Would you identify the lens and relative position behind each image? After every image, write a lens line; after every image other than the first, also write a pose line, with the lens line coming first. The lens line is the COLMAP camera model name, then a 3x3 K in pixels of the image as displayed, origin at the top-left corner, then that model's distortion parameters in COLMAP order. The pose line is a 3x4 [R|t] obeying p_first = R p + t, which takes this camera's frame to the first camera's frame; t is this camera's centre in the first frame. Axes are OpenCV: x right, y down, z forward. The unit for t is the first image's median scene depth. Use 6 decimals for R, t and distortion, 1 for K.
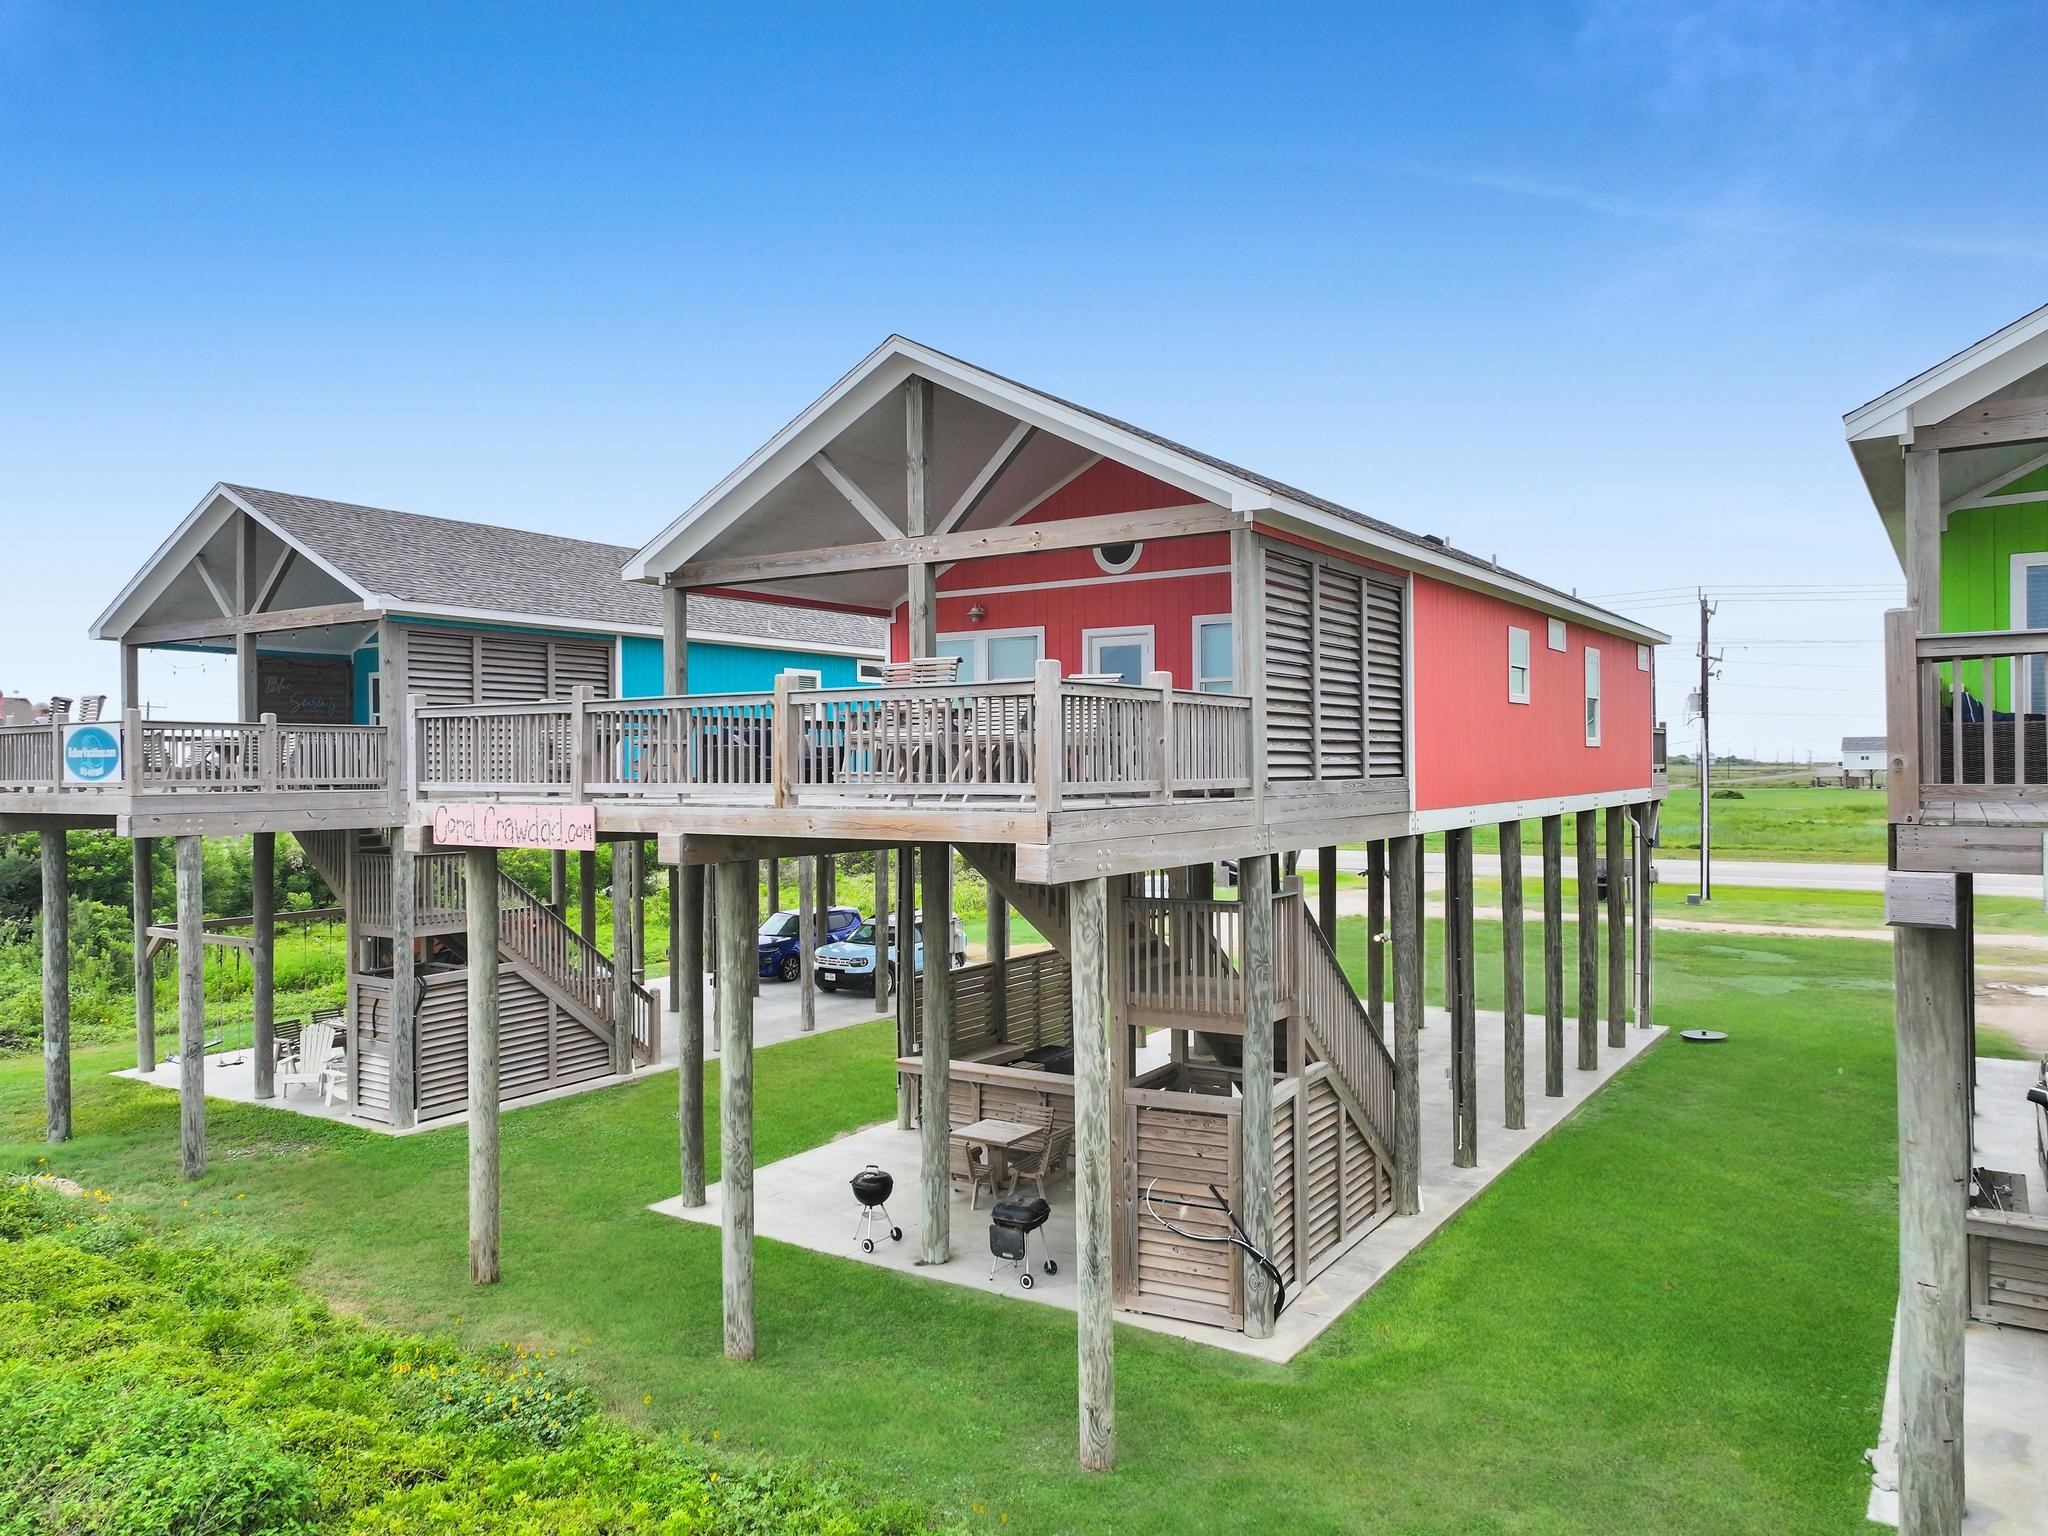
lens RADIAL K [[1446.7, 0, 1027.6], [0, 1446.7, 762.7], [0, 0, 1]] dist [-0.003199, 0.021990]
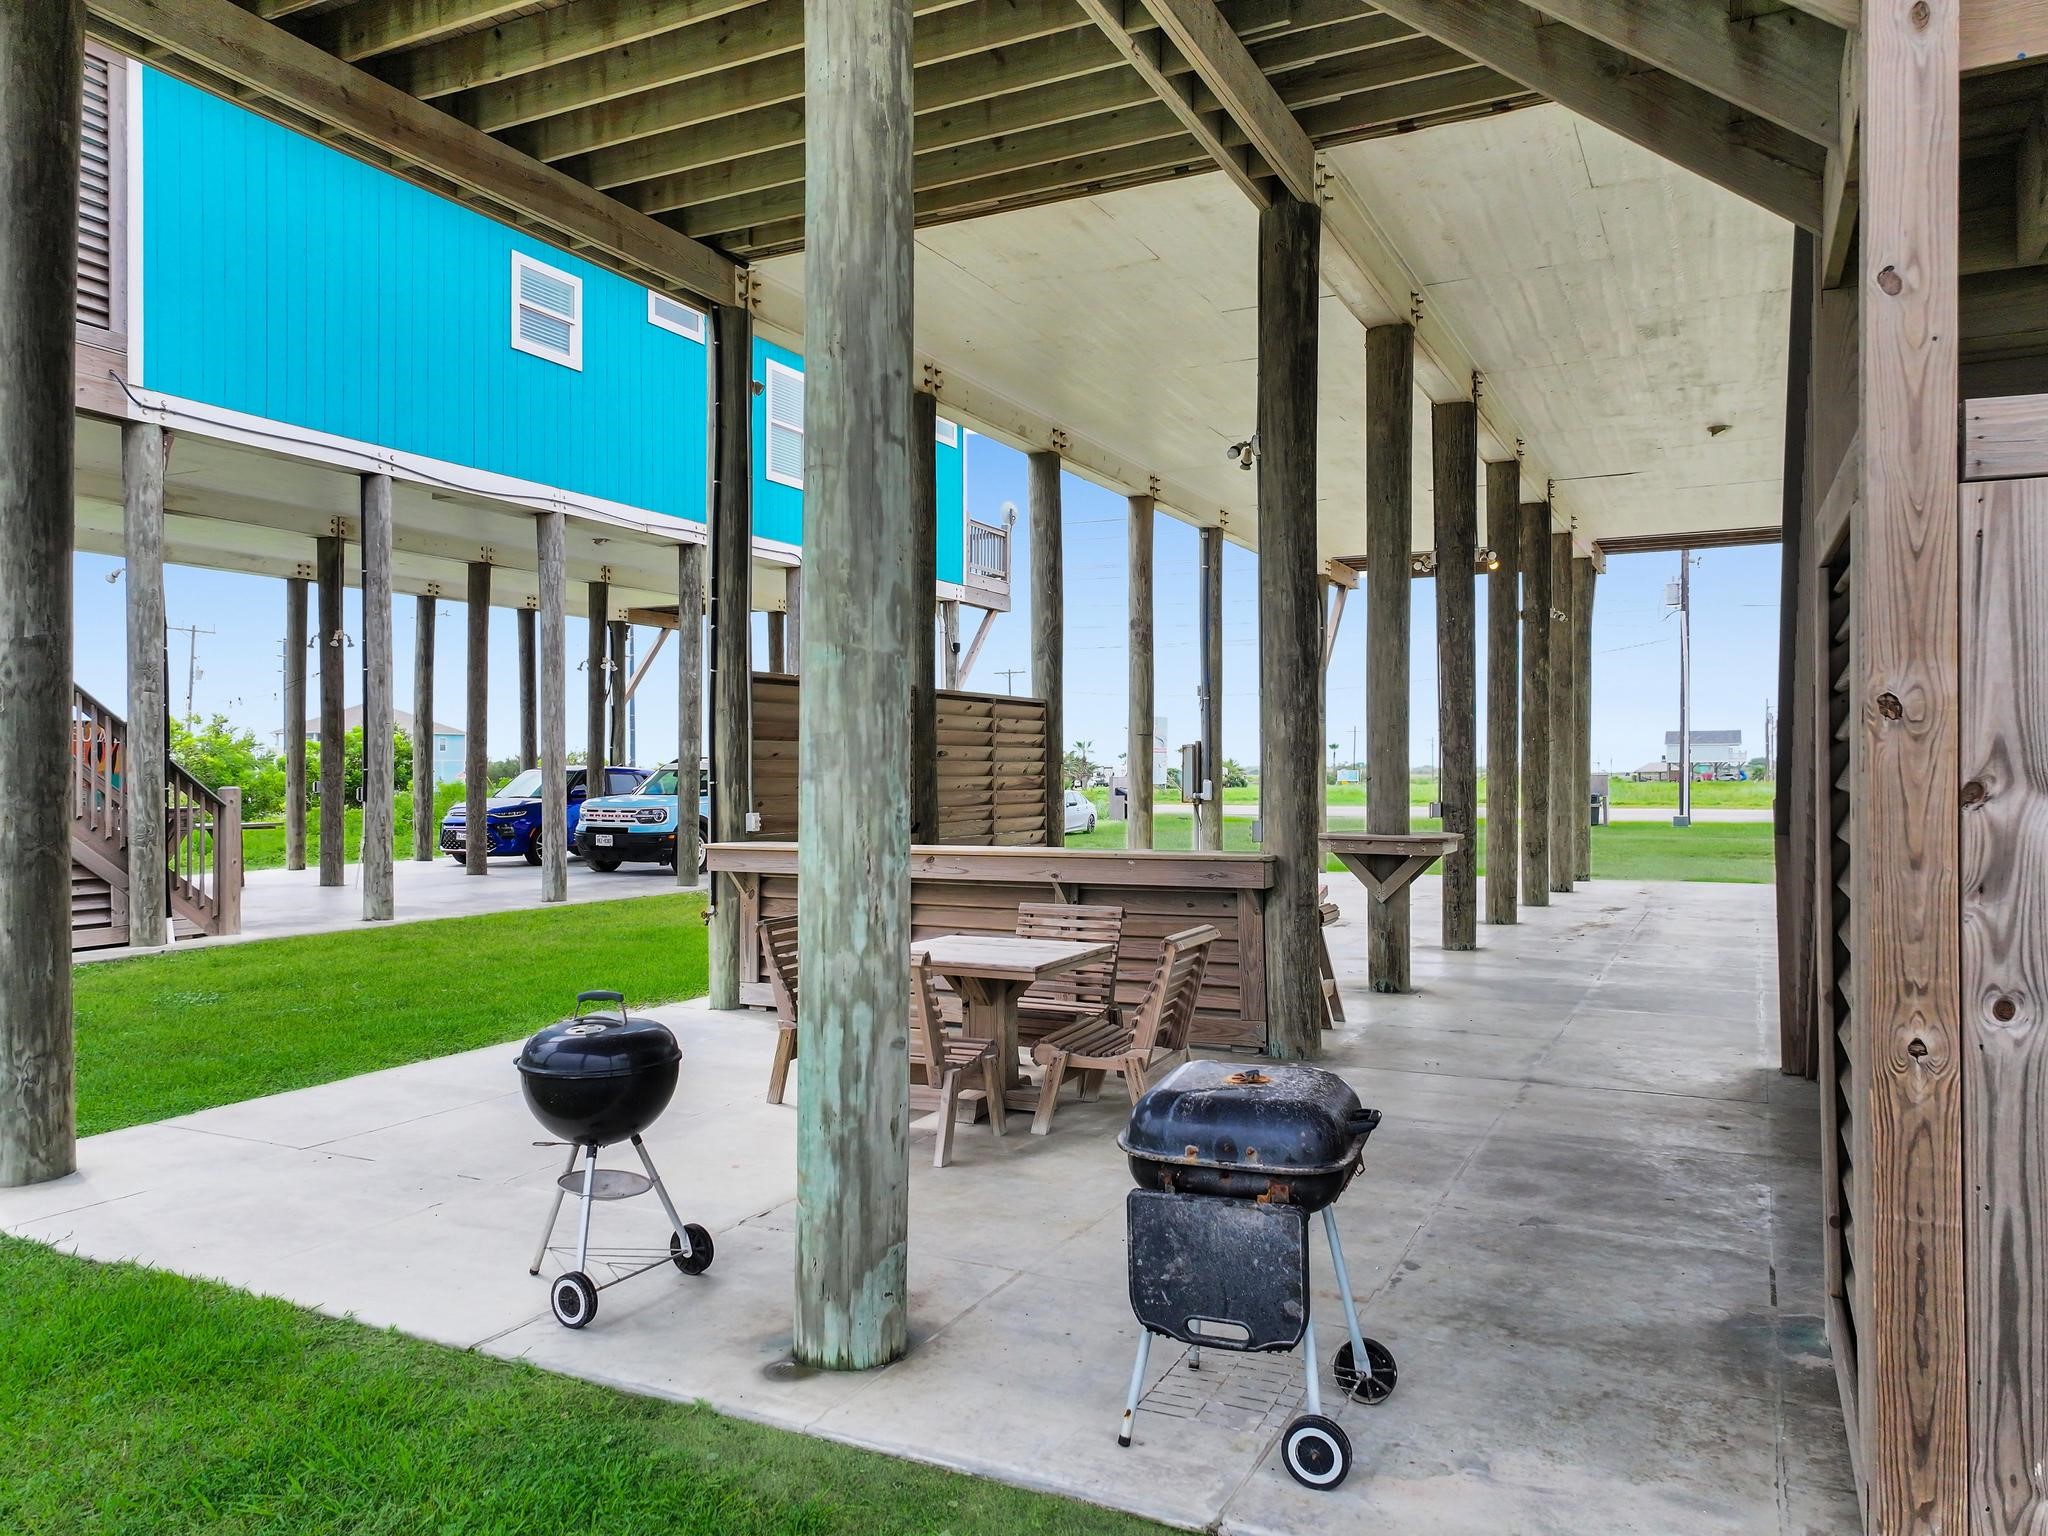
lens RADIAL K [[1446.7, 0, 1025.0], [0, 1446.7, 760.7], [0, 0, 1]] dist [-0.003199, 0.021990]
pose [[0.992957, 0.006055, 0.118323, -0.062921], [-0.005041, 0.999948, -0.008869, 0.242130], [-0.118371, 0.008210, 0.992936, 0.740391]]
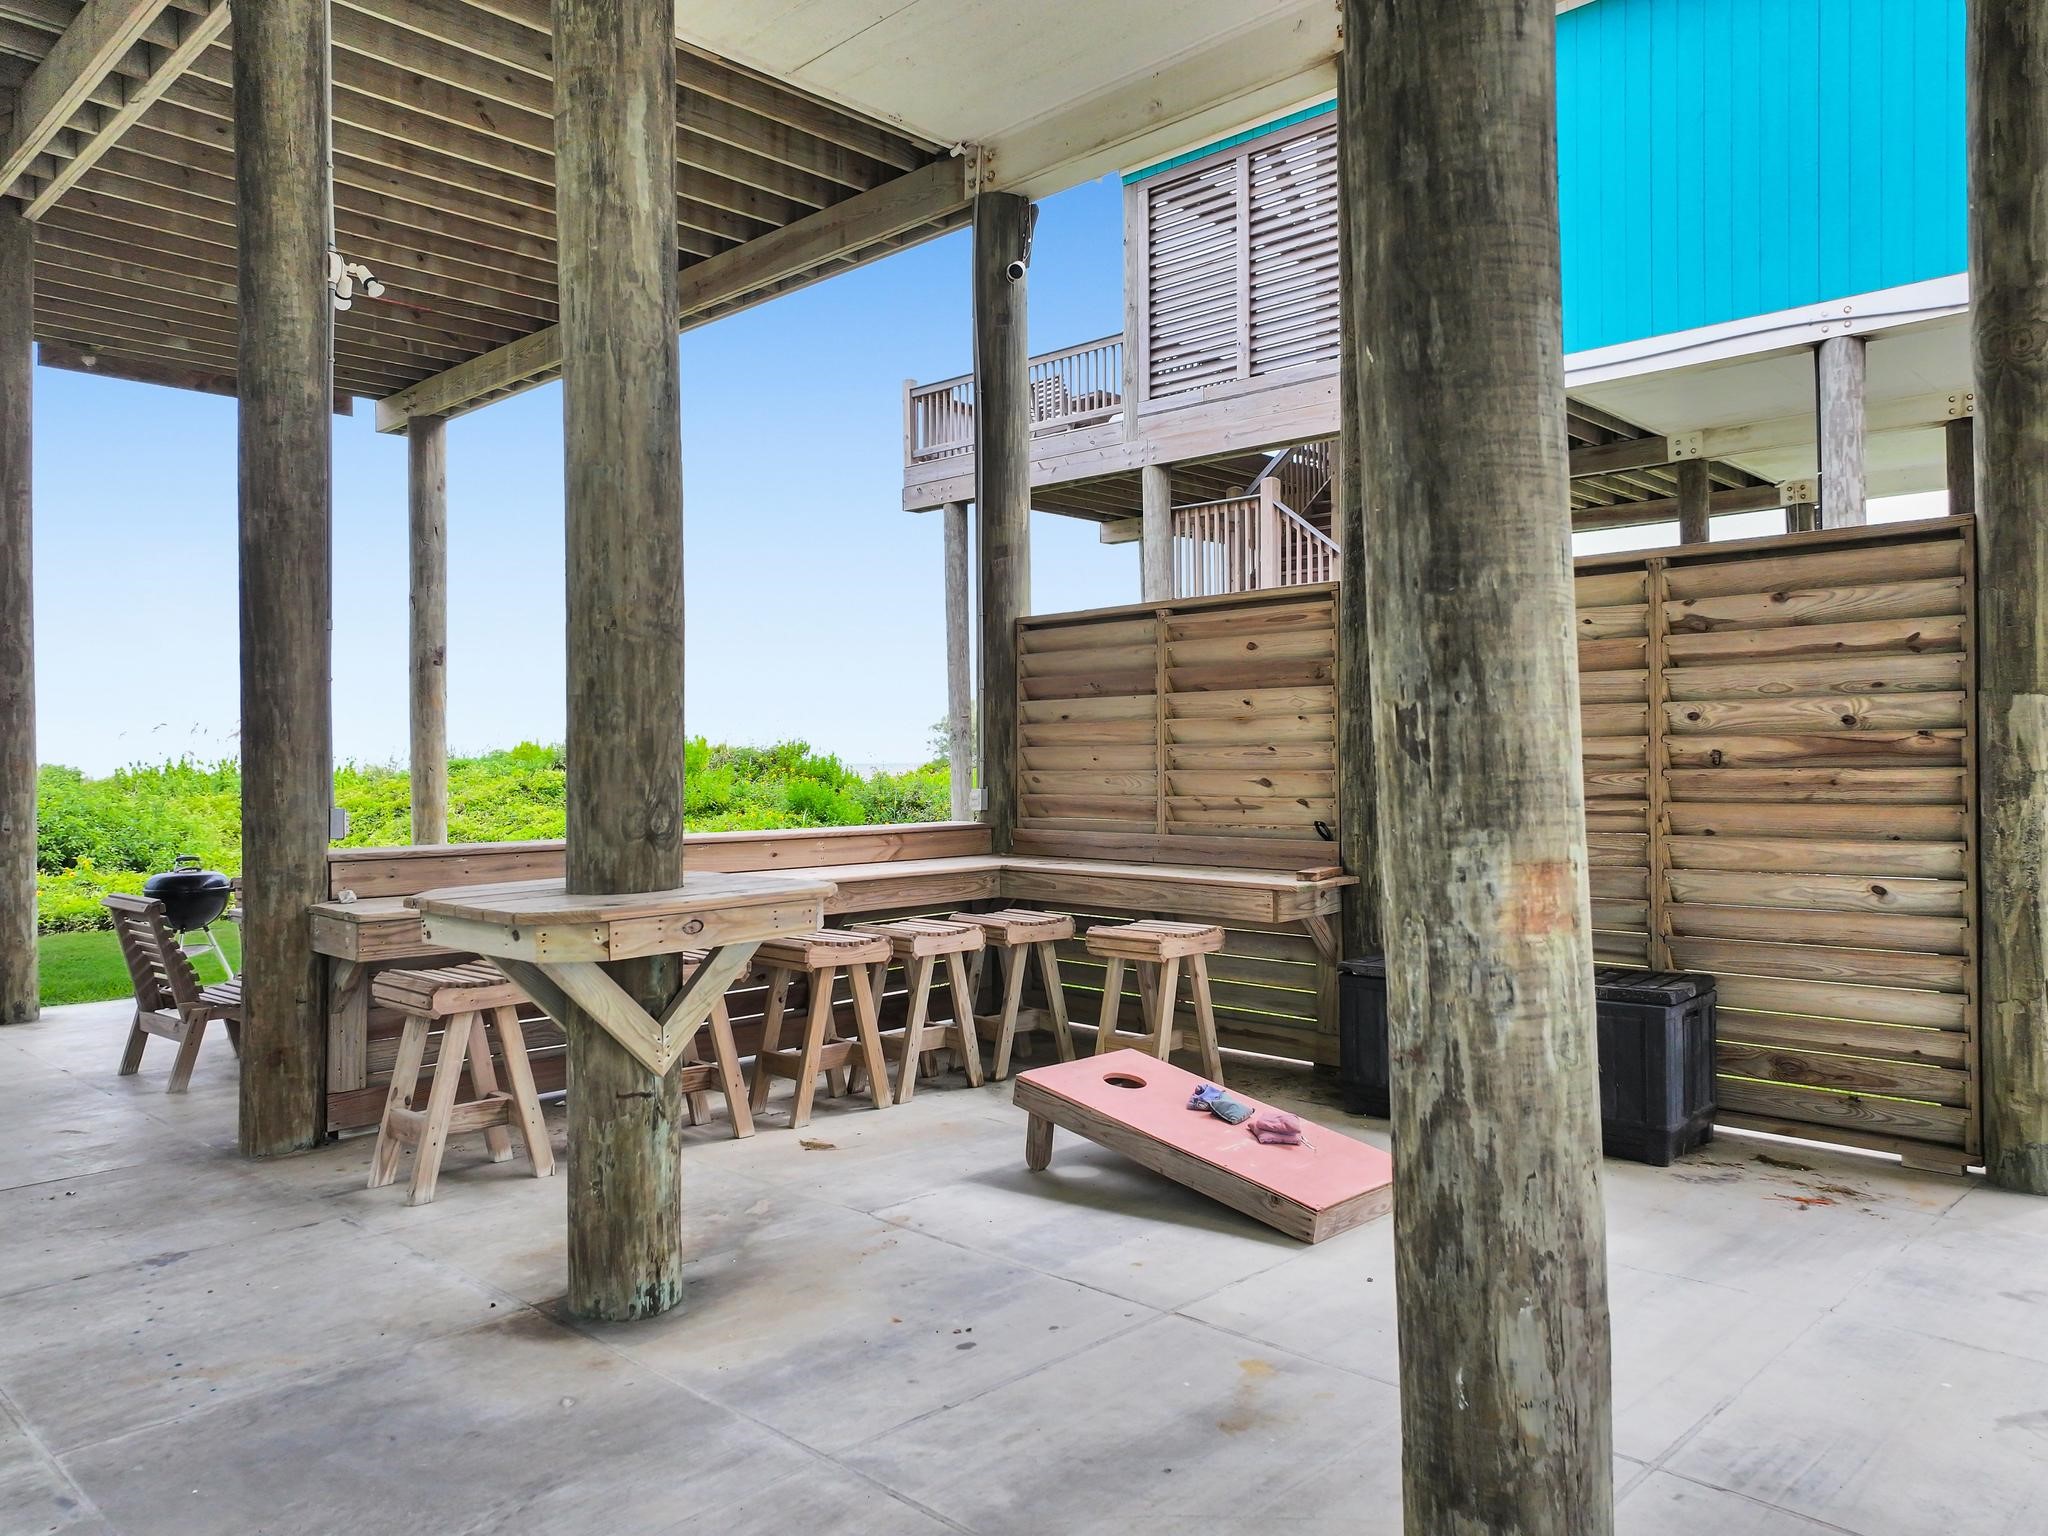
lens RADIAL K [[1446.7, 0, 1022.3], [0, 1446.7, 766.0], [0, 0, 1]] dist [-0.003199, 0.021990]
pose [[-0.181994, 0.012135, -0.983225, 0.383128], [0.009751, 0.999897, 0.010536, 0.245707], [0.983251, -0.007670, -0.182094, 1.442589]]
